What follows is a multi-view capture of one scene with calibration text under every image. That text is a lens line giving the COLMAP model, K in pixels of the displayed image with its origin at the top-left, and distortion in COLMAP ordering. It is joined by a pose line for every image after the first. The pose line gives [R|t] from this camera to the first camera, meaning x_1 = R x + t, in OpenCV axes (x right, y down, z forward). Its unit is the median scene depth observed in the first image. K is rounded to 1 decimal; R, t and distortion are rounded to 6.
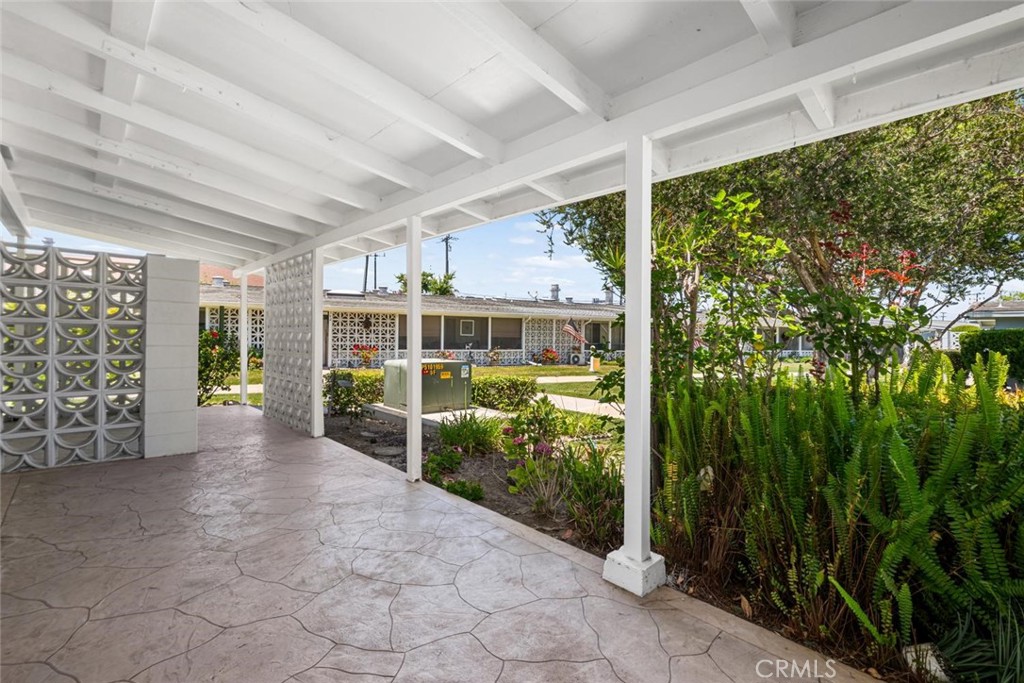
lens RADIAL K [[473.2, 0, 504.5], [0, 473.2, 338.4], [0, 0, 1]] dist [0.000894, 0.000510]
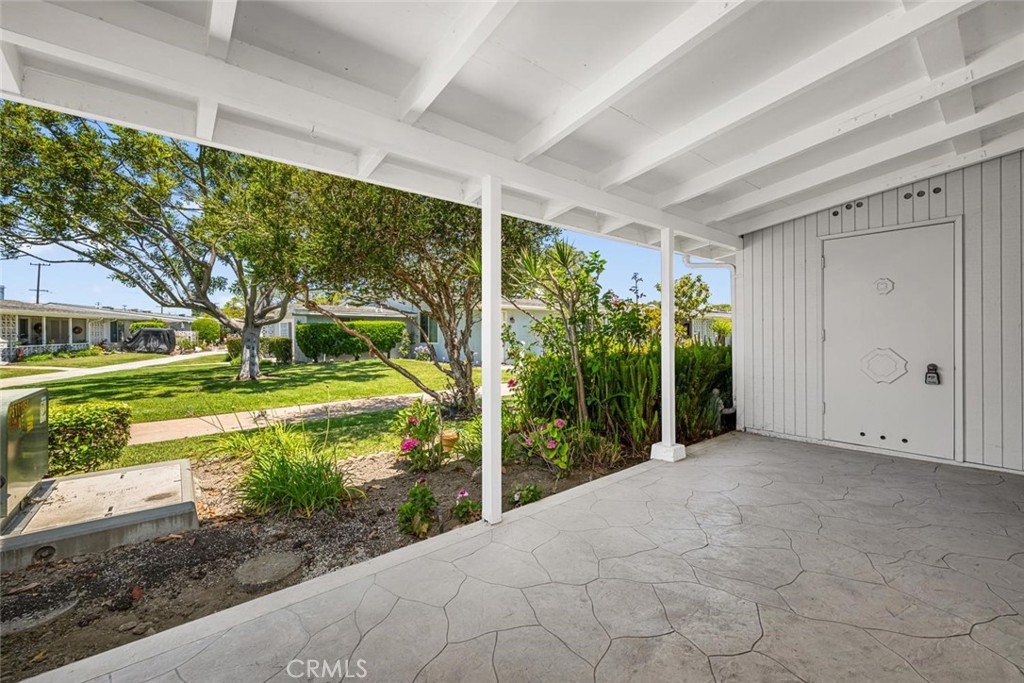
lens RADIAL K [[410.8, 0, 511.9], [0, 410.8, 341.7], [0, 0, 1]] dist [0.000839, 0.000155]
pose [[0.042072, -0.030458, 0.998650, -0.932908], [0.009181, 0.999505, 0.030097, -0.019760], [-0.999072, 0.007903, 0.042331, 1.018126]]
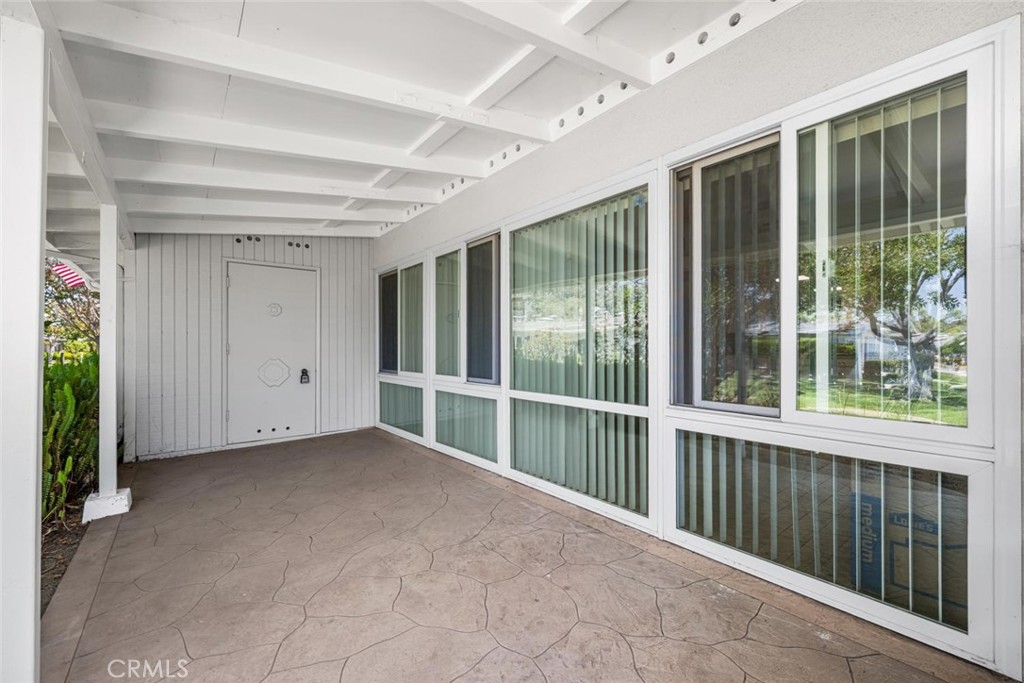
lens RADIAL K [[418.7, 0, 502.9], [0, 418.7, 345.7], [0, 0, 1]] dist [0.005896, 0.000143]
pose [[-0.997205, -0.003143, 0.074654, -0.662713], [-0.003303, 0.999993, -0.002021, -0.003012], [-0.074647, -0.002262, -0.997207, 1.427795]]
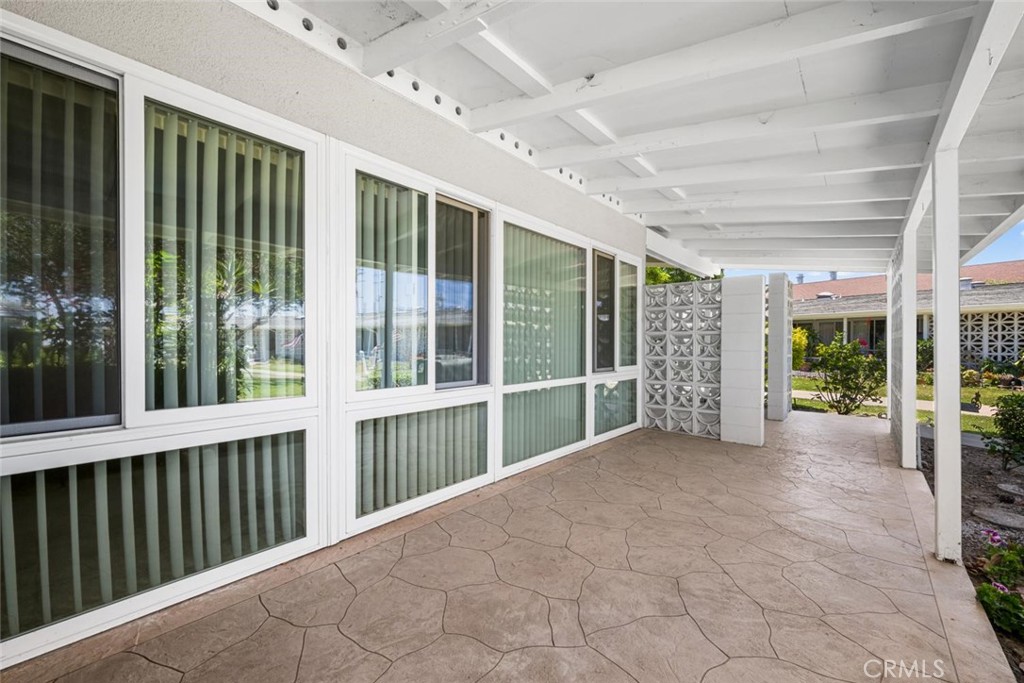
lens RADIAL K [[423.5, 0, 513.3], [0, 423.5, 347.4], [0, 0, 1]] dist [-0.000849, 0.000099]
pose [[0.150197, 0.004904, -0.988644, 0.328268], [-0.007986, 0.999961, 0.003747, 0.006528], [0.988624, 0.007332, 0.150230, 0.339340]]
